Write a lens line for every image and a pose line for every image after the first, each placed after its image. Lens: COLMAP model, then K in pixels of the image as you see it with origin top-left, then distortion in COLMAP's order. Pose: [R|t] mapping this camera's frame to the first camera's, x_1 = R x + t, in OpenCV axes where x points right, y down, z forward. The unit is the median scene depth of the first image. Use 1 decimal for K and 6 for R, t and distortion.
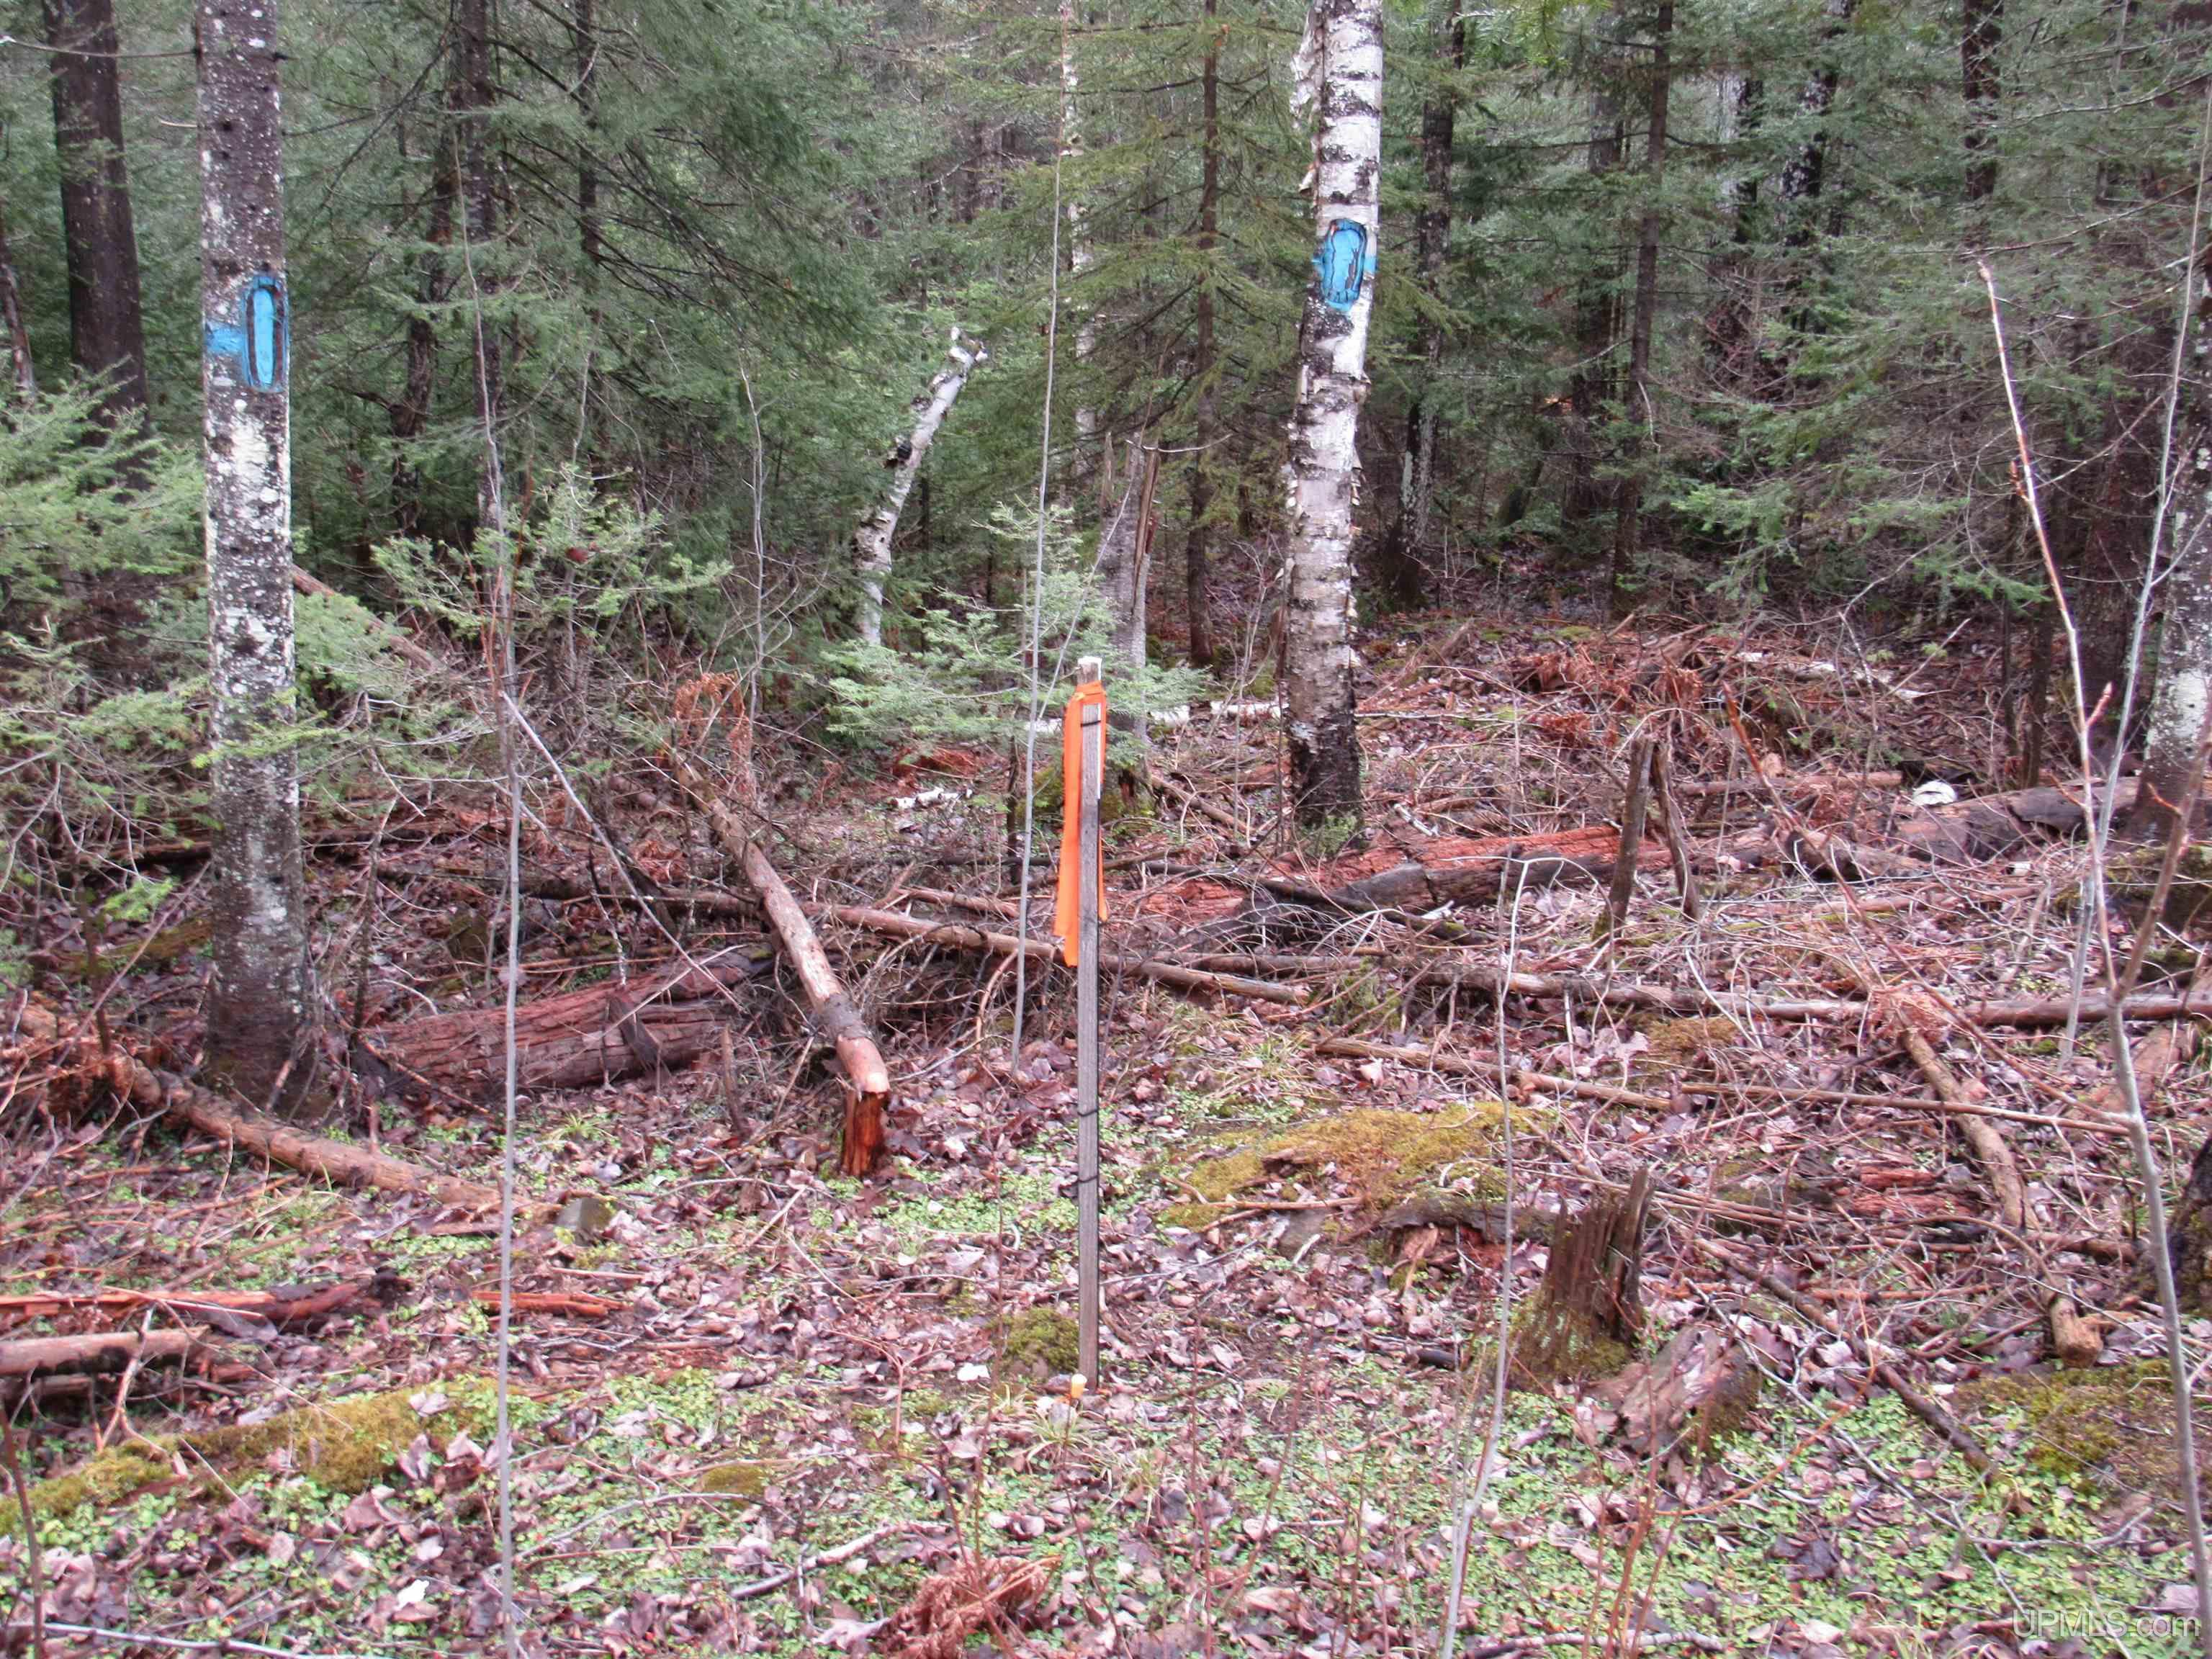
lens RADIAL K [[2137.5, 0, 1102.3], [0, 2137.5, 826.4], [0, 0, 1]] dist [-0.024429, 0.000000]
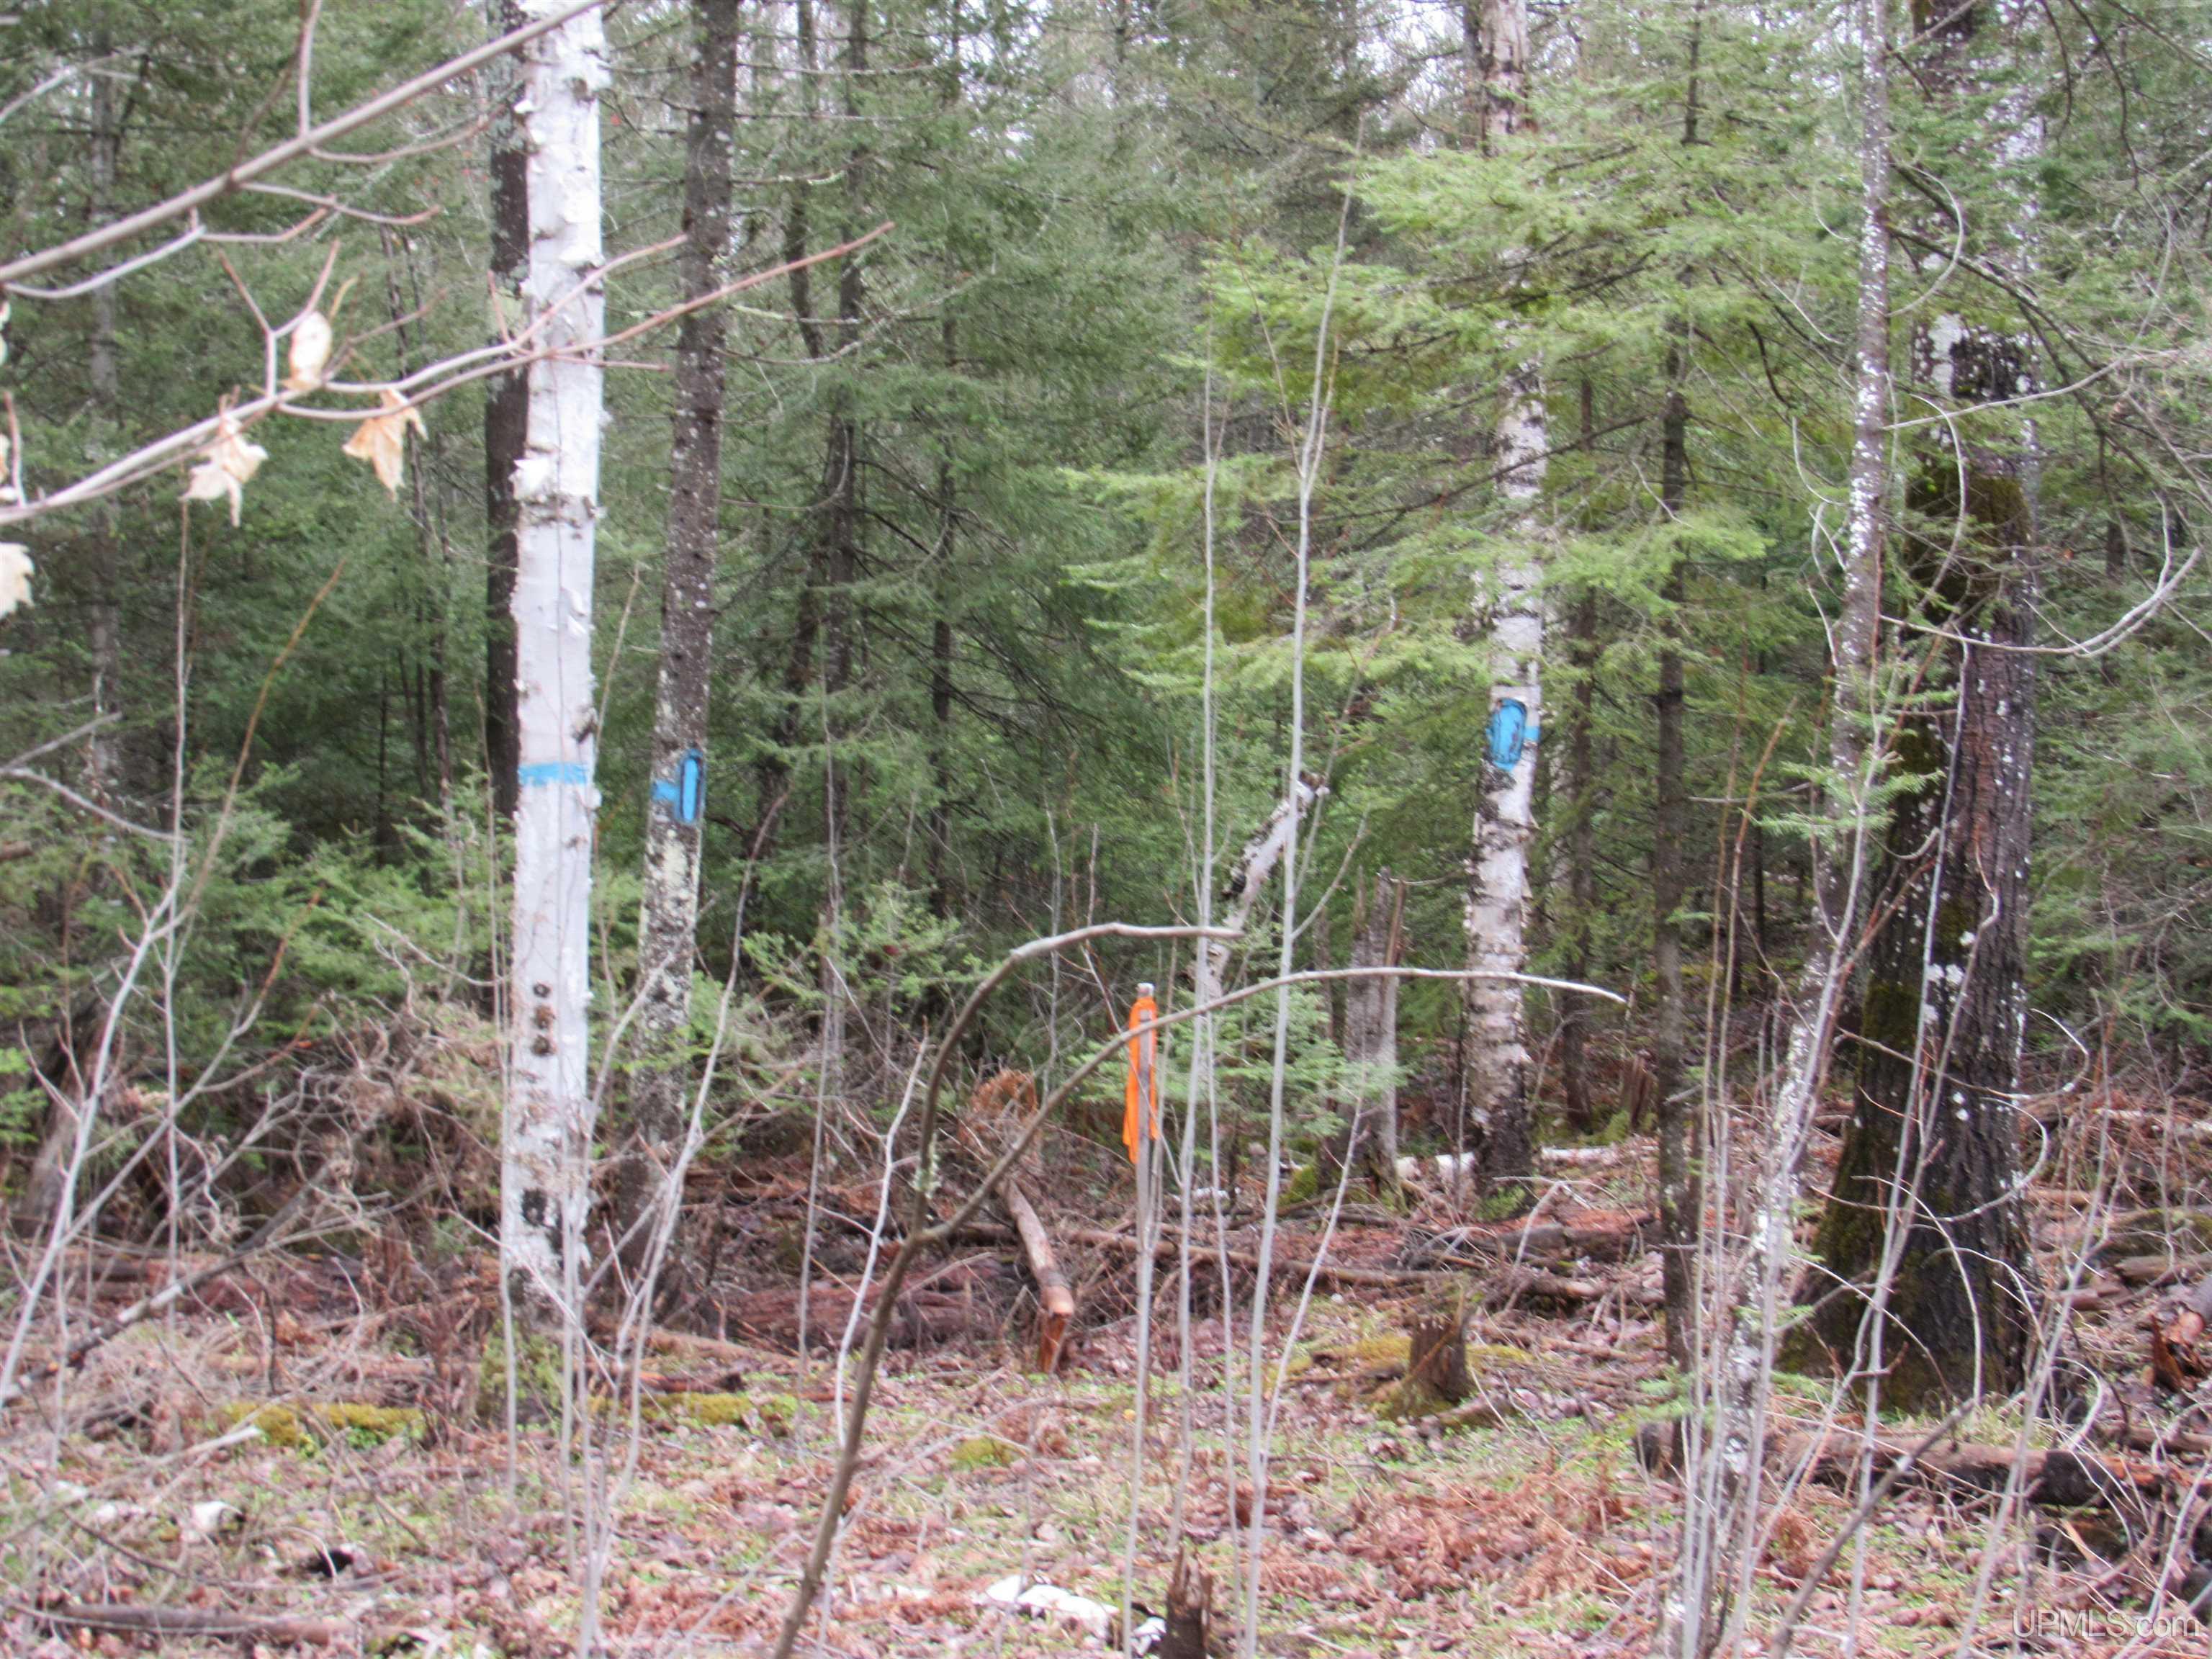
lens RADIAL K [[3583.5, 0, 1105.9], [0, 3583.5, 829.4], [0, 0, 1]] dist [-0.027025, 0.000000]
pose [[0.979613, 0.013748, -0.200421, 0.315718], [-0.052465, 0.980541, -0.189175, 0.204924], [0.193920, 0.195834, 0.961272, -1.077397]]
